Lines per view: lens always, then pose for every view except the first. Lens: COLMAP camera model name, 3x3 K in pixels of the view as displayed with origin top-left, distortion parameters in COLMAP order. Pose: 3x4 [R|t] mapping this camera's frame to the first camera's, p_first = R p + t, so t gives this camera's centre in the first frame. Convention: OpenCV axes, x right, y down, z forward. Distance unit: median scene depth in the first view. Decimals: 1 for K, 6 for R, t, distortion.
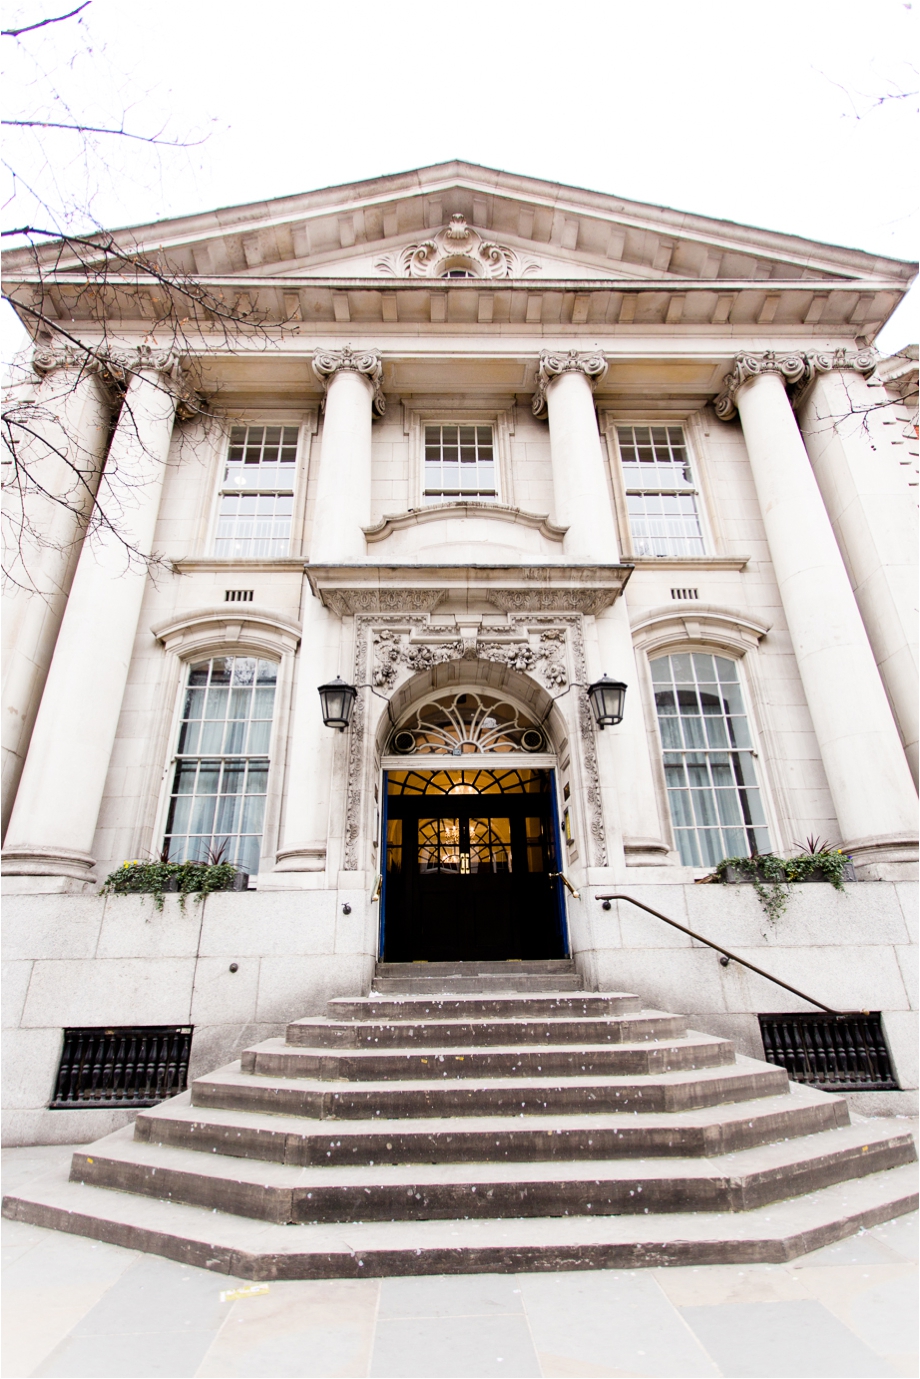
lens RADIAL K [[694.3, 0, 460.0], [0, 694.3, 689.5], [0, 0, 1]] dist [0.003080, 0.001508]
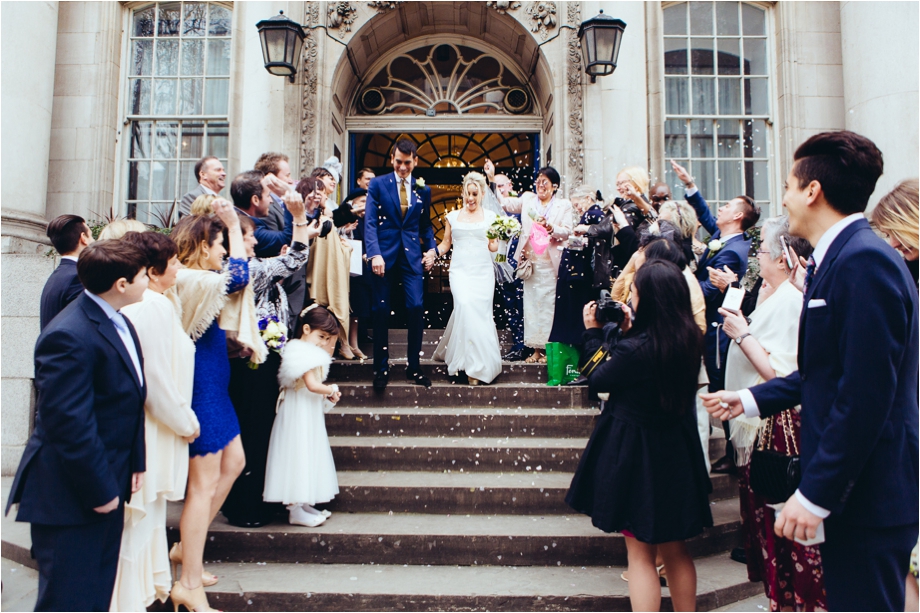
lens RADIAL K [[638.8, 0, 458.4], [0, 638.8, 335.2], [0, 0, 1]] dist [-0.019431, 0.003693]
pose [[0.998566, 0.021769, -0.048909, 0.084502], [-0.002792, 0.933524, 0.358505, 0.069189], [0.053462, -0.357854, 0.932246, 0.143698]]
